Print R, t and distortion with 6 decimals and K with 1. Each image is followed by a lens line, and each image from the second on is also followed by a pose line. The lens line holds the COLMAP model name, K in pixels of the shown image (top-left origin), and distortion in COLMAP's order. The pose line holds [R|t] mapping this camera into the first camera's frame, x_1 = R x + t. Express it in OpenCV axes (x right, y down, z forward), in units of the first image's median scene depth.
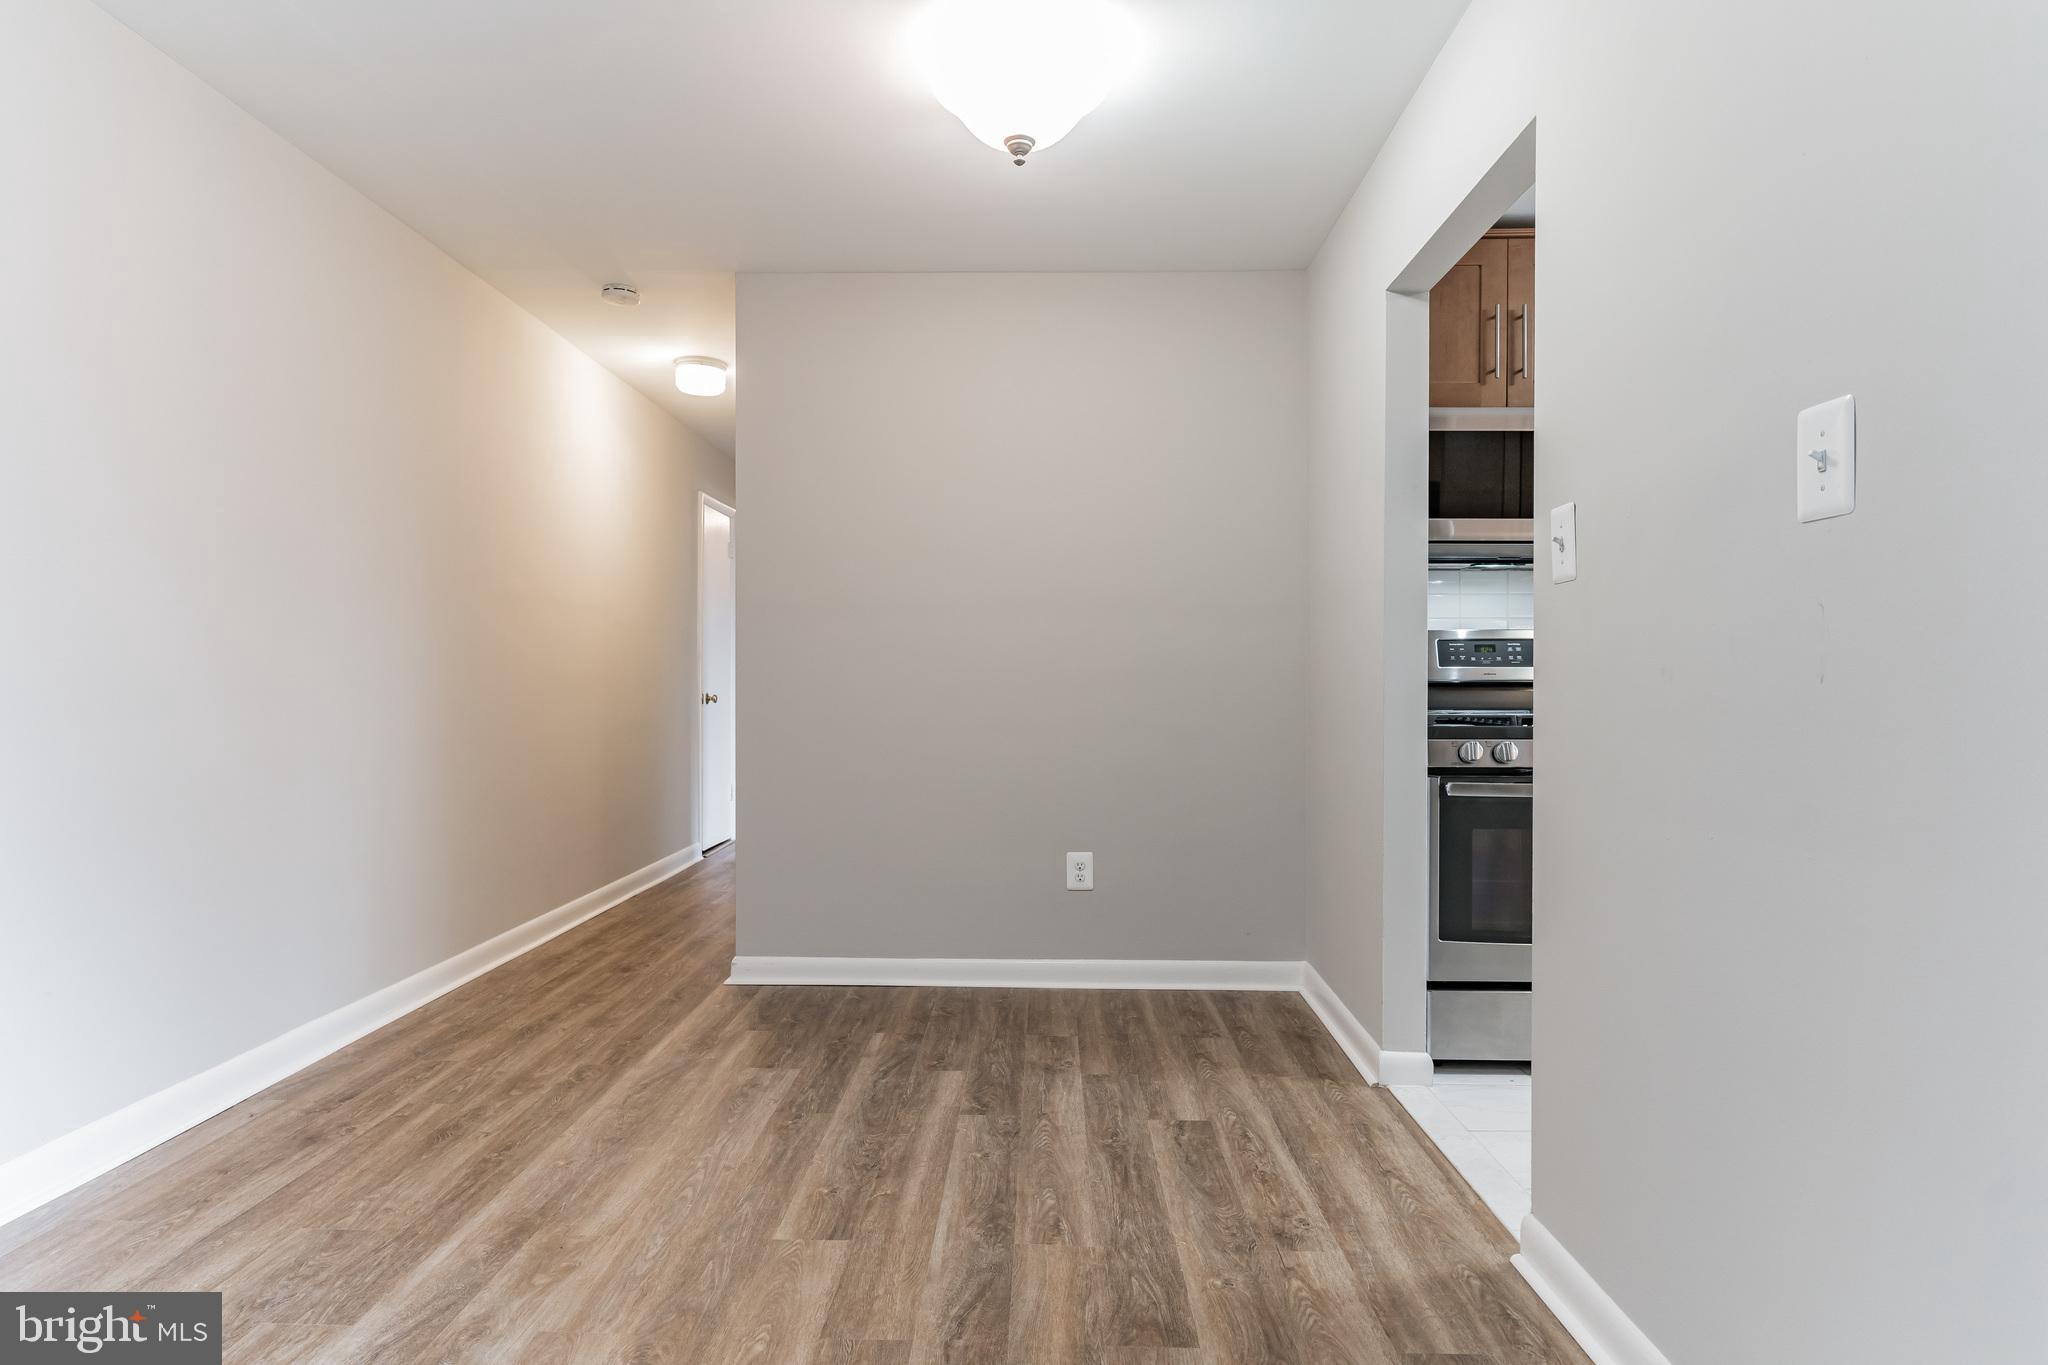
lens RADIAL K [[1160.3, 0, 1021.5], [0, 1160.3, 682.7], [0, 0, 1]] dist [-0.001784, 0.000334]
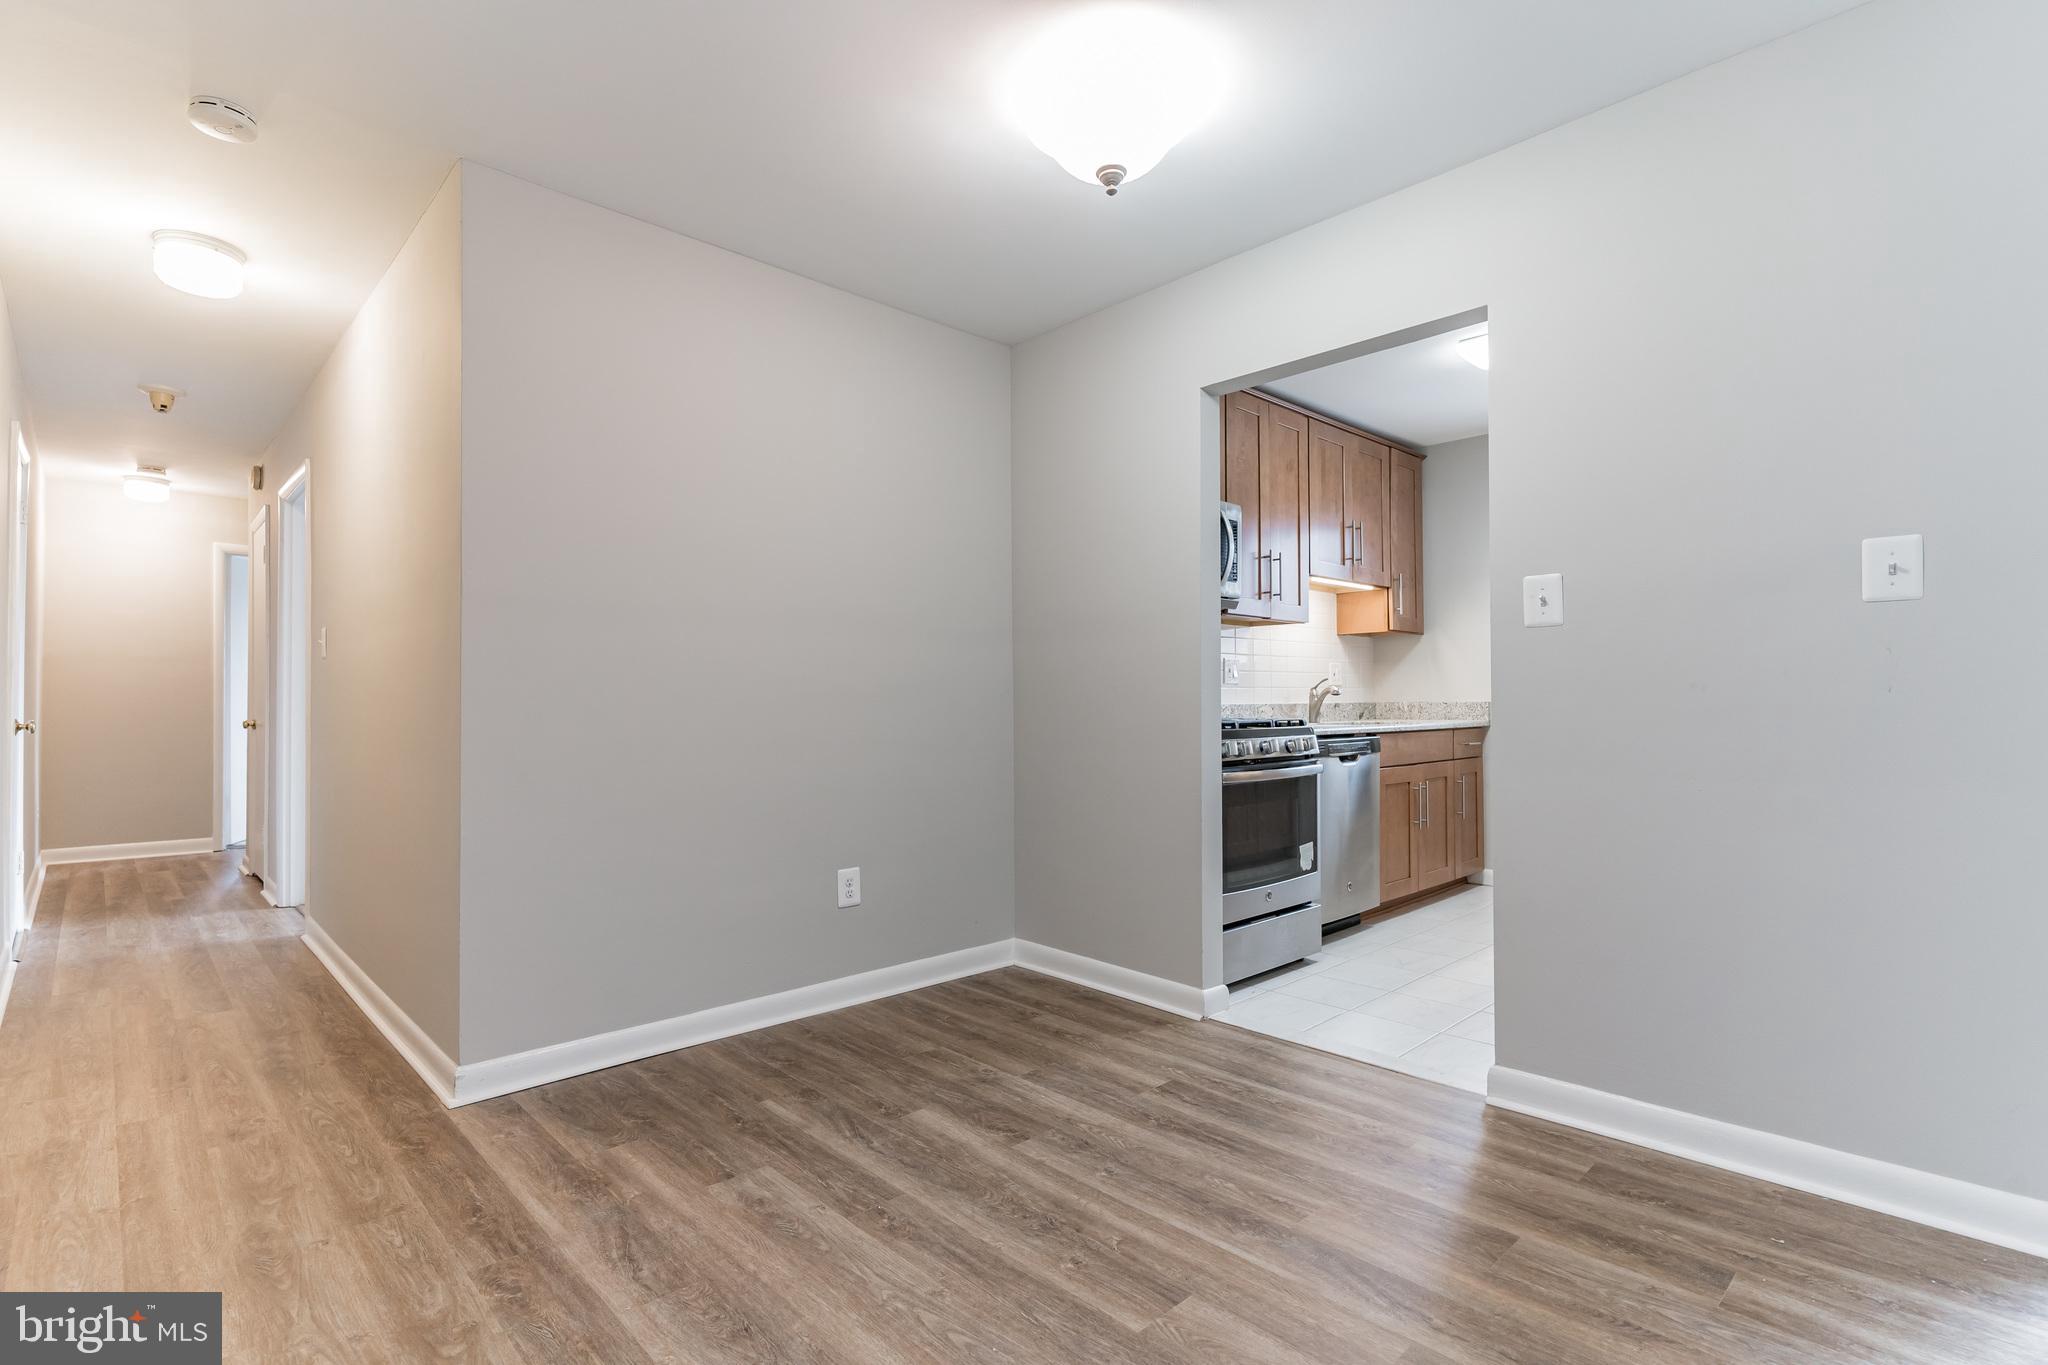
lens RADIAL K [[977.9, 0, 1026.1], [0, 977.9, 685.1], [0, 0, 1]] dist [0.002533, 0.000286]
pose [[0.703021, 0.006844, 0.711136, -0.577531], [0.005664, 0.999868, -0.015222, 0.002022], [-0.711147, 0.014729, 0.702889, 0.384938]]
